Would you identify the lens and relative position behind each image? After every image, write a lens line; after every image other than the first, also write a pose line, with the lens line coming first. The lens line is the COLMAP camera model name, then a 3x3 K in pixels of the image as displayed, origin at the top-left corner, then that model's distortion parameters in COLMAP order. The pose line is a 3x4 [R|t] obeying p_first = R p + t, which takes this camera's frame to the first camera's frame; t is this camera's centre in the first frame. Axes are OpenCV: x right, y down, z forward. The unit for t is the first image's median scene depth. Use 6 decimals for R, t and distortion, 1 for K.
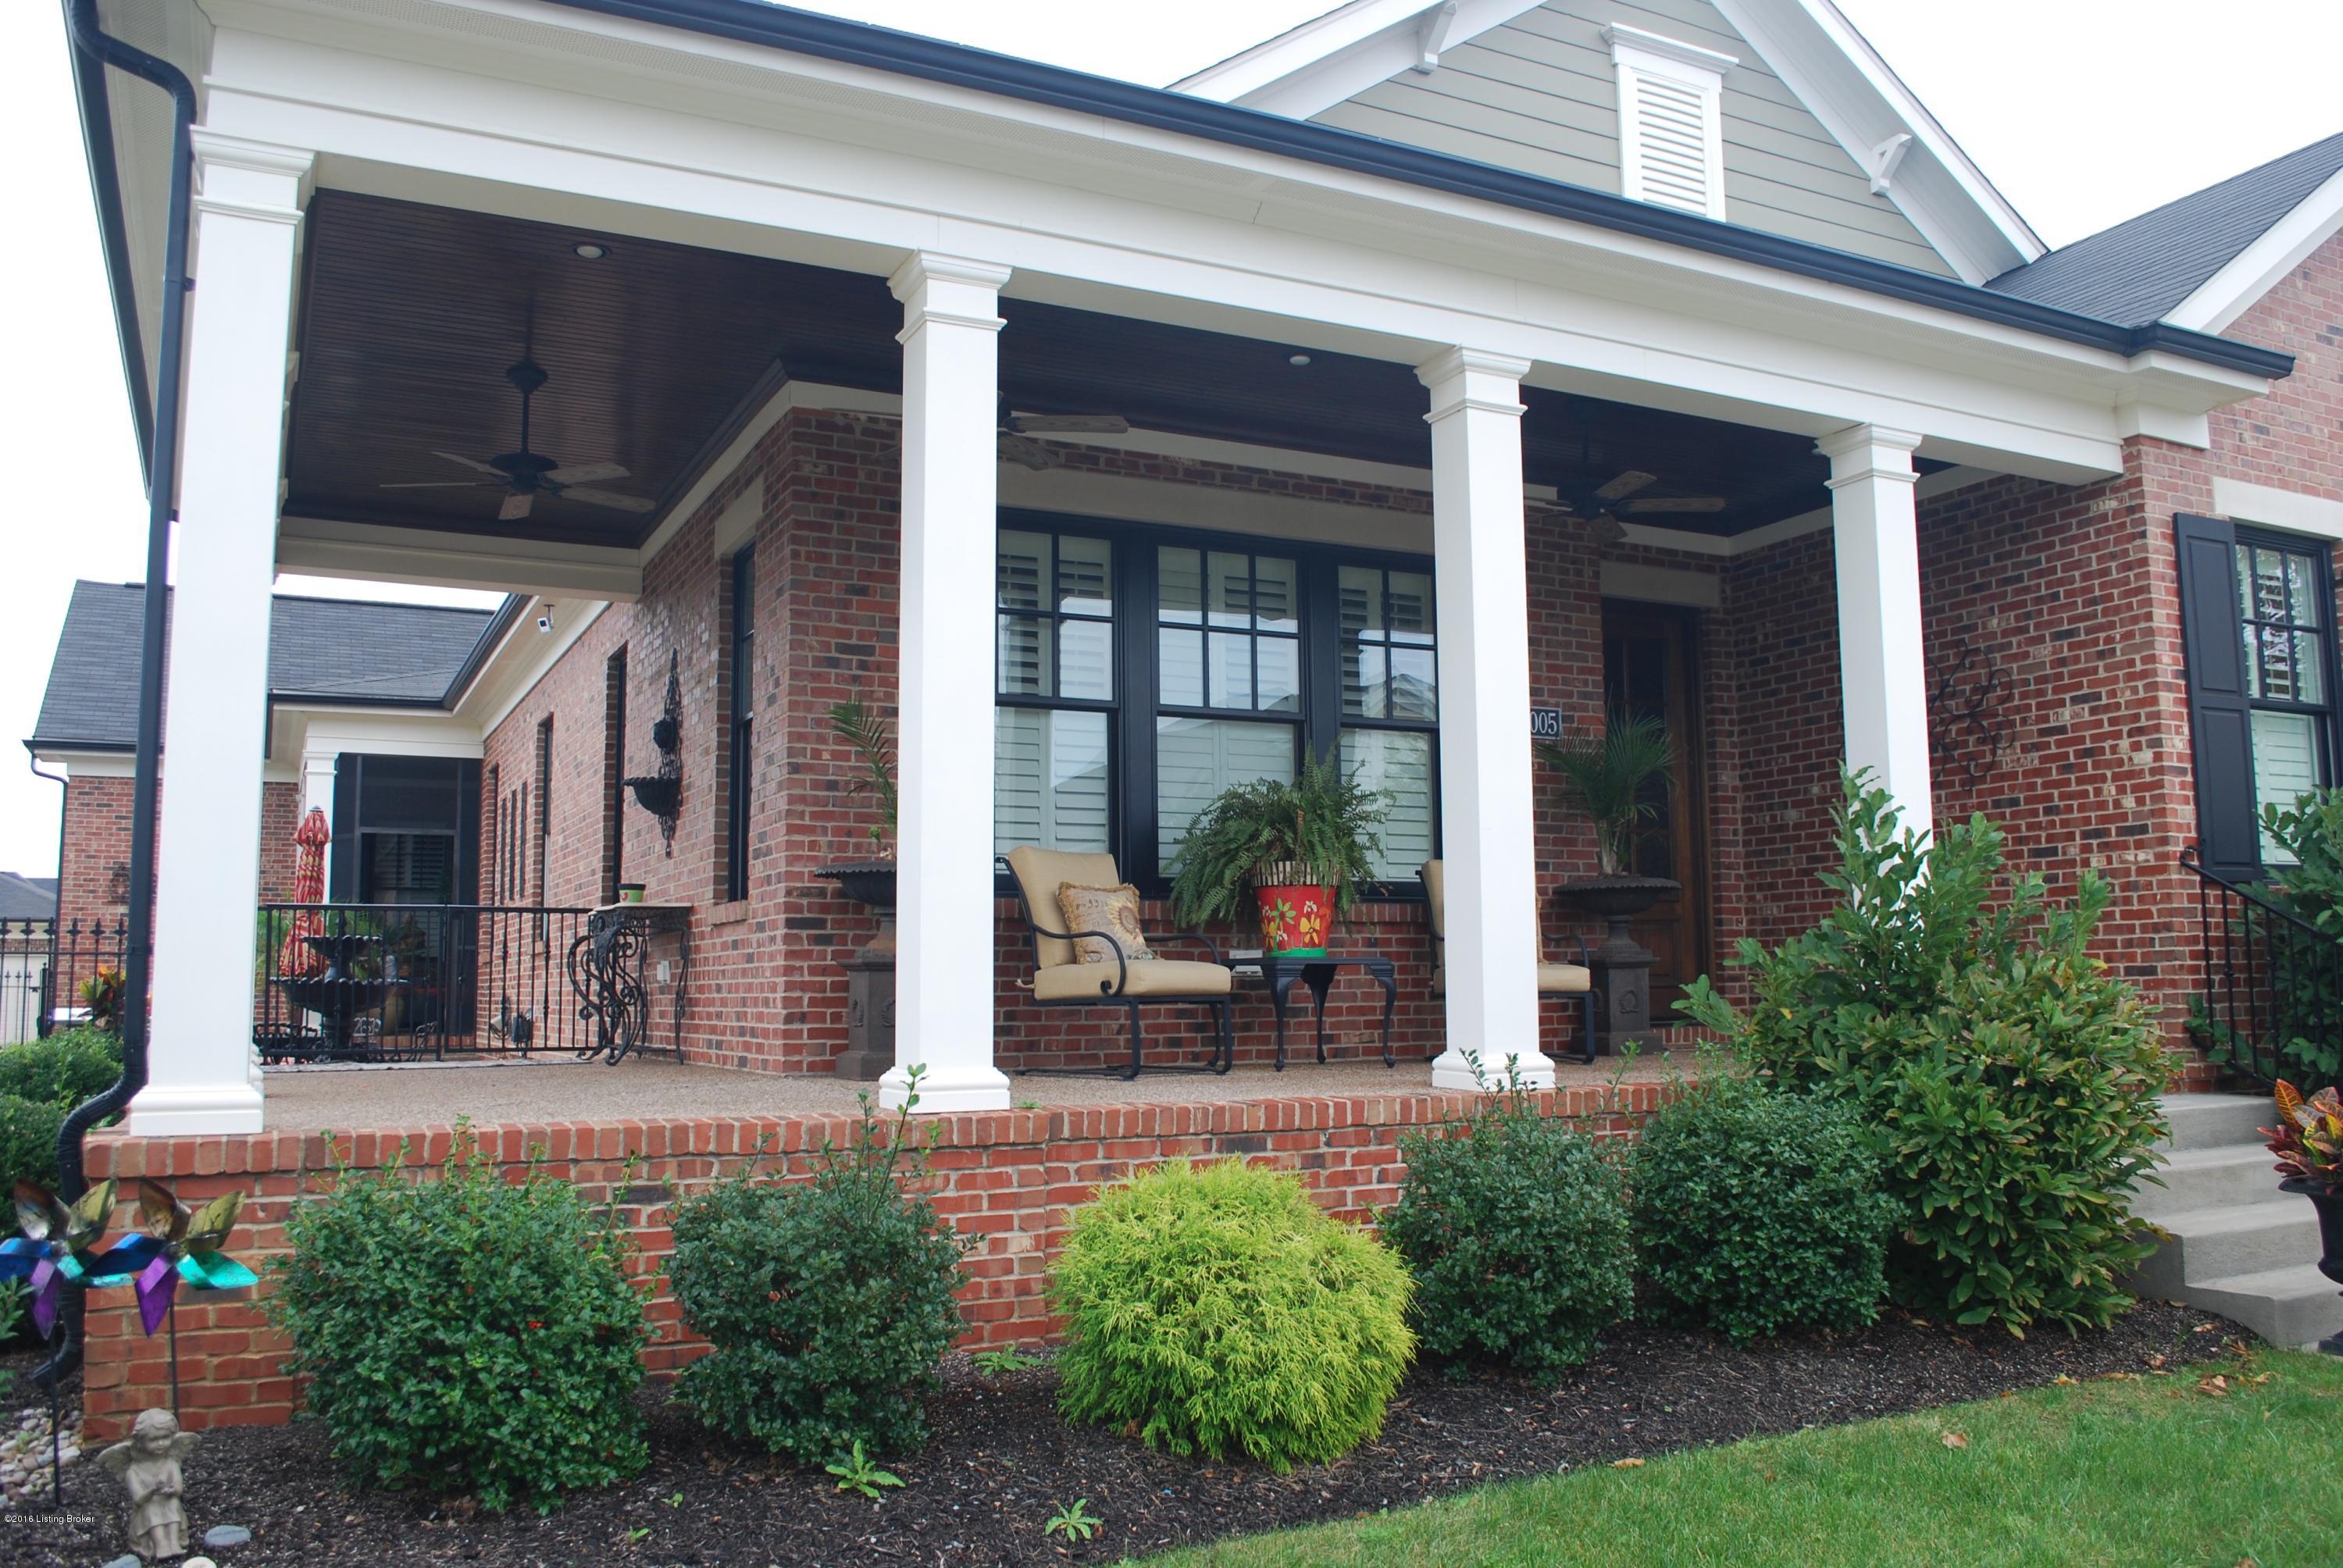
lens RADIAL K [[1826.8, 0, 1217.5], [0, 1826.8, 791.4], [0, 0, 1]] dist [-0.073923, 0.005715]
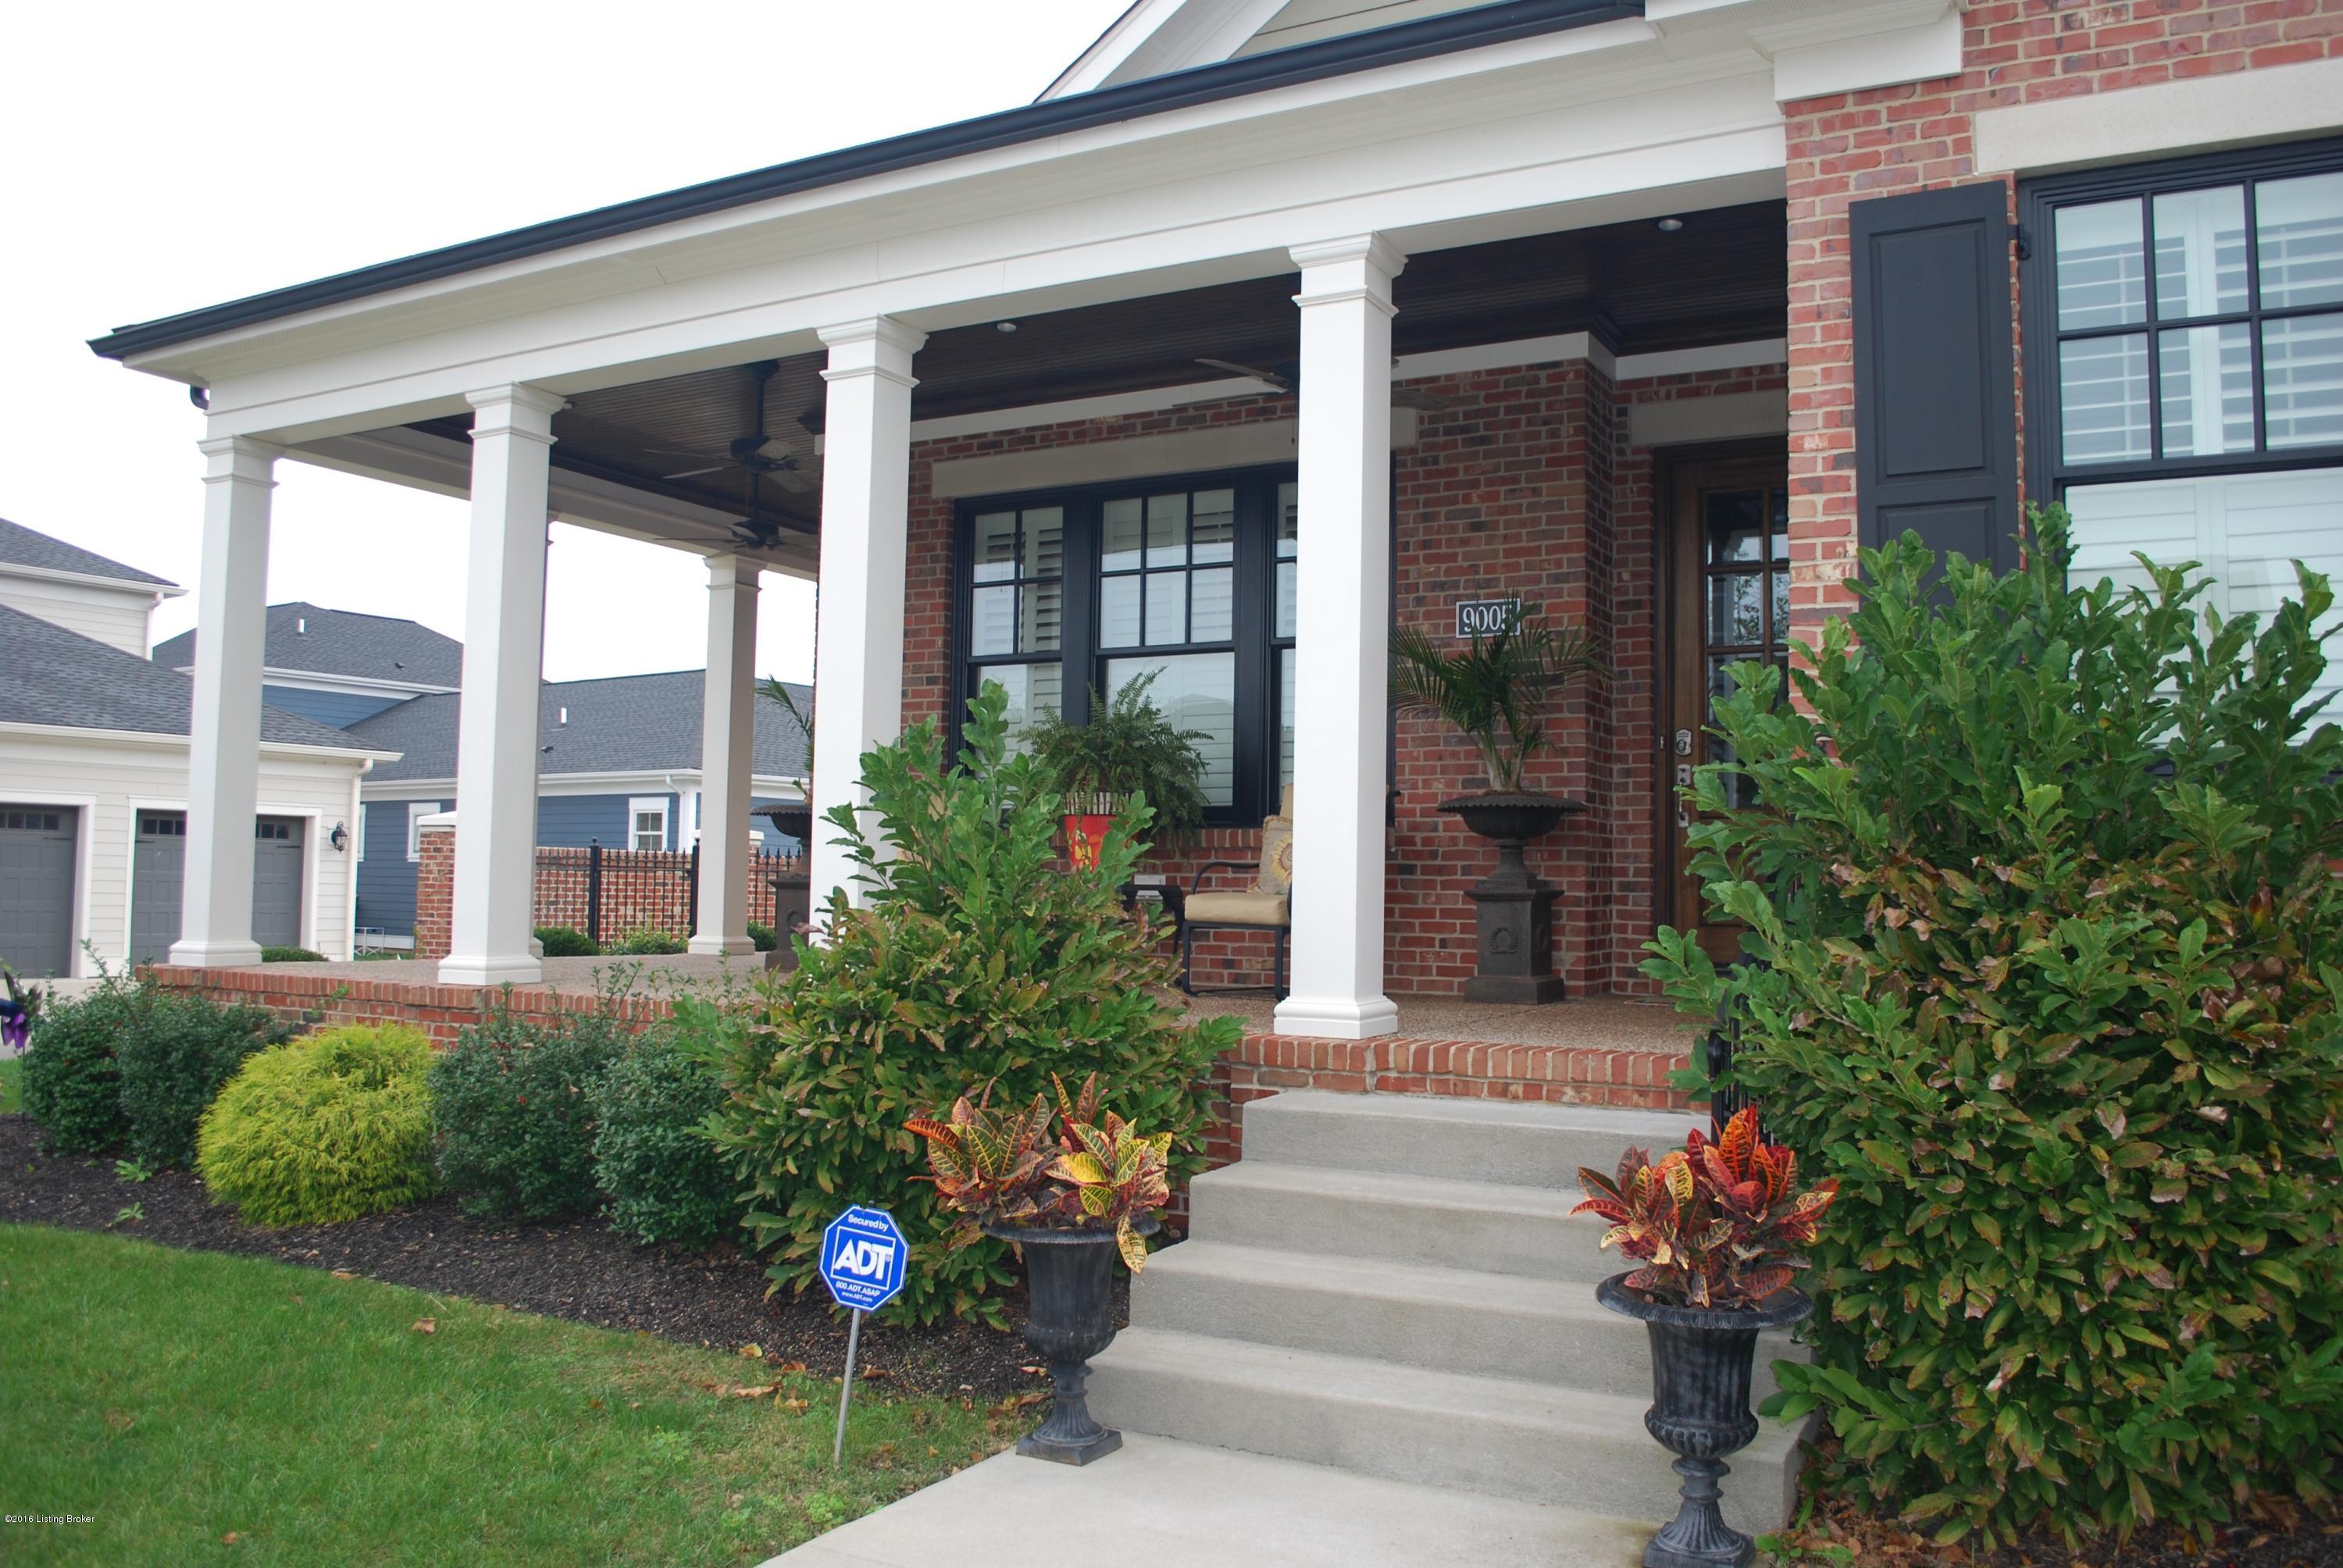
lens RADIAL K [[1826.8, 0, 1220.4], [0, 1826.8, 778.4], [0, 0, 1]] dist [-0.073923, 0.005715]
pose [[0.576241, -0.033277, -0.816602, 0.872703], [0.066220, 0.997787, 0.006068, 0.026460], [0.814592, -0.057572, 0.577170, 0.418007]]
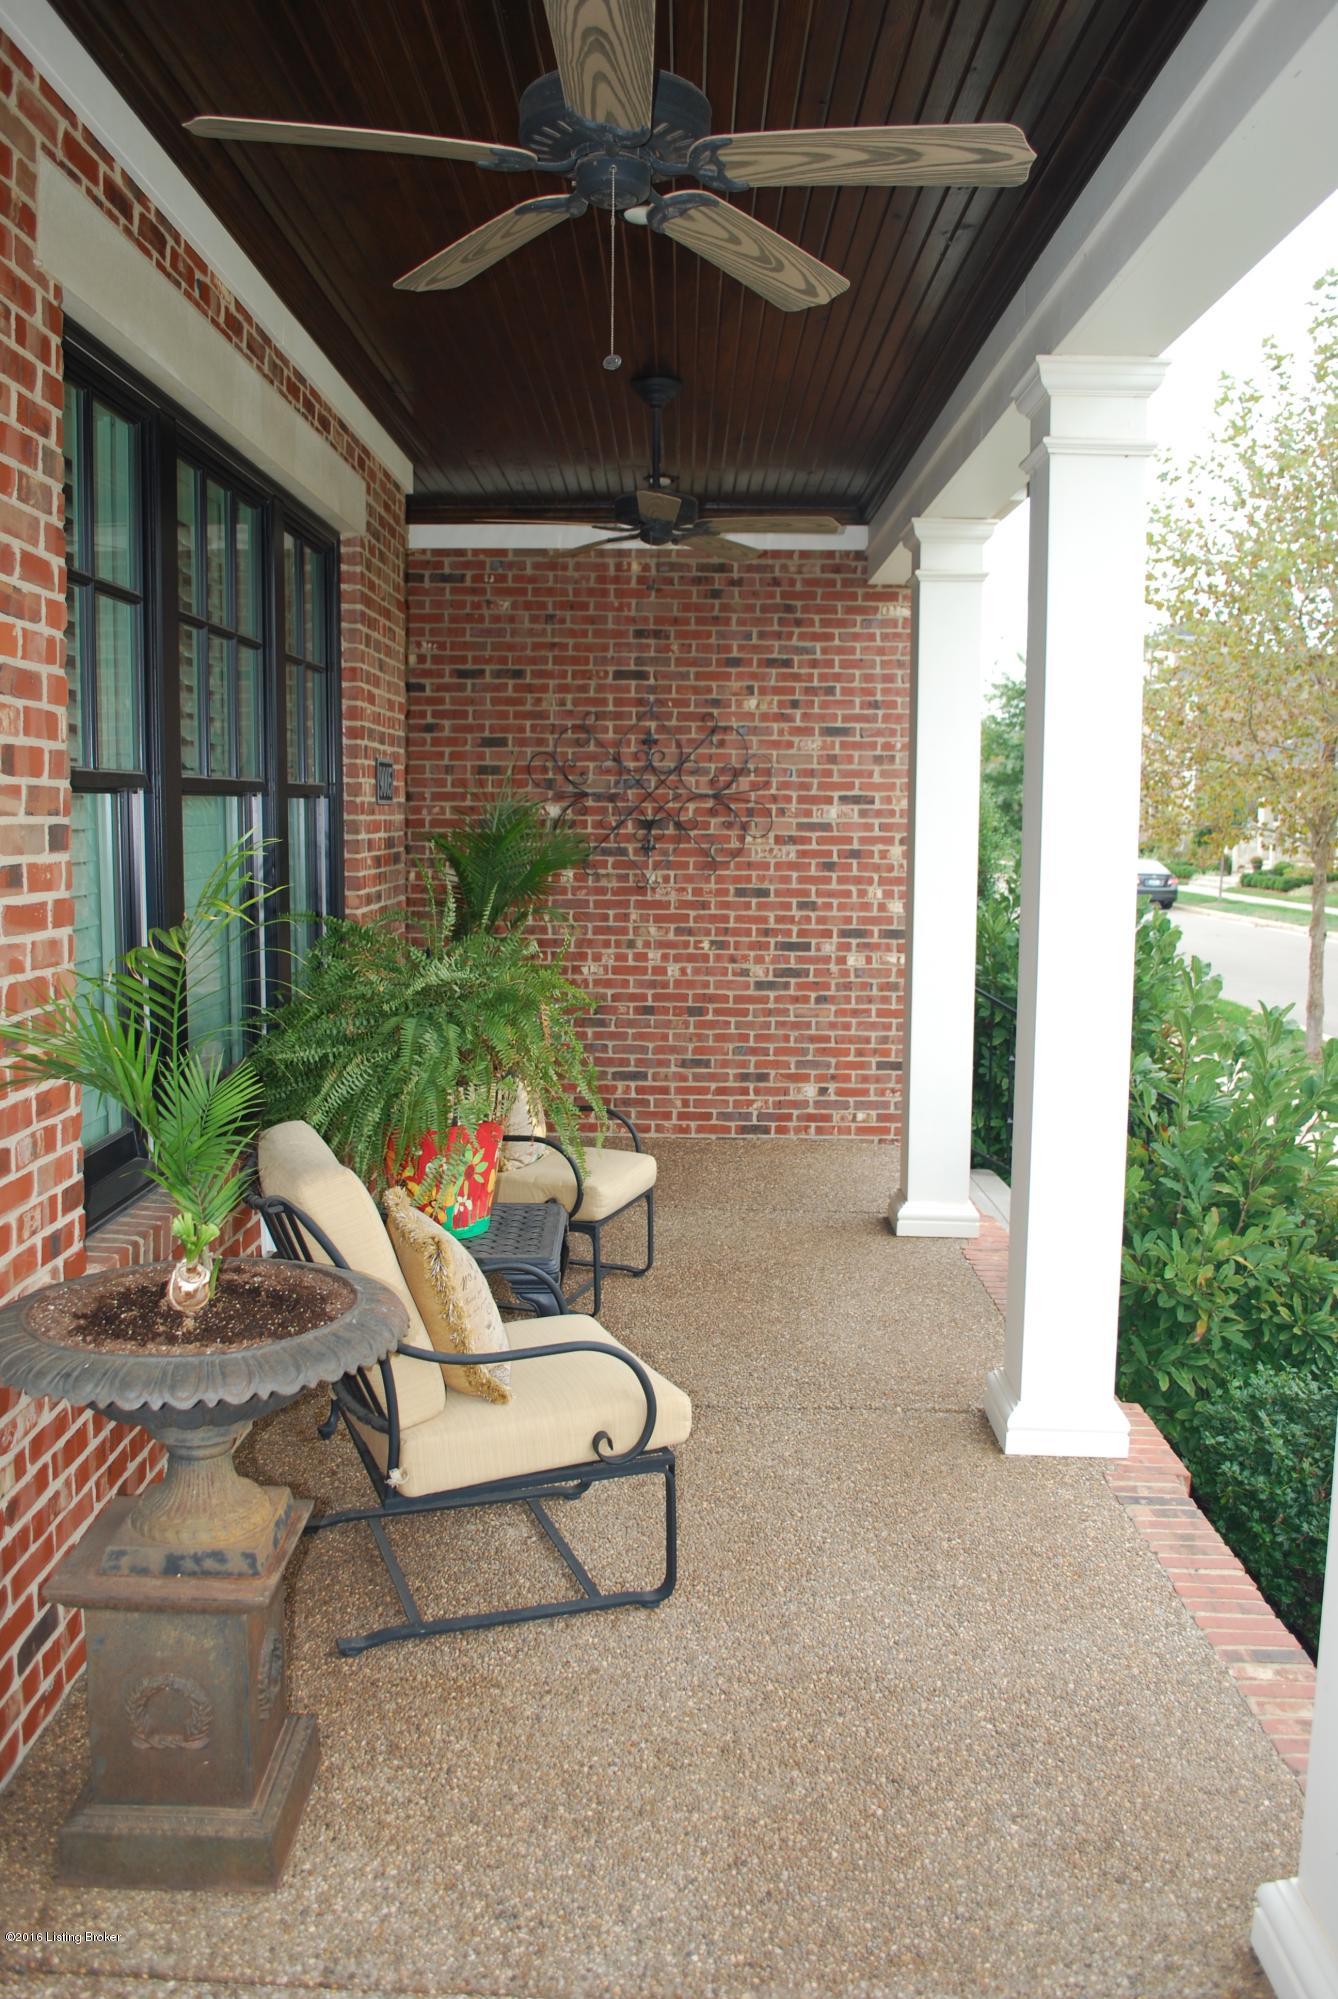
lens RADIAL K [[1558.7, 0, 664.9], [0, 1558.7, 990.7], [0, 0, 1]] dist [-0.073923, 0.005715]
pose [[0.481095, -0.084497, 0.872587, -0.339542], [-0.106118, 0.982412, 0.153640, -0.068343], [-0.870222, -0.166512, 0.463667, 0.657422]]
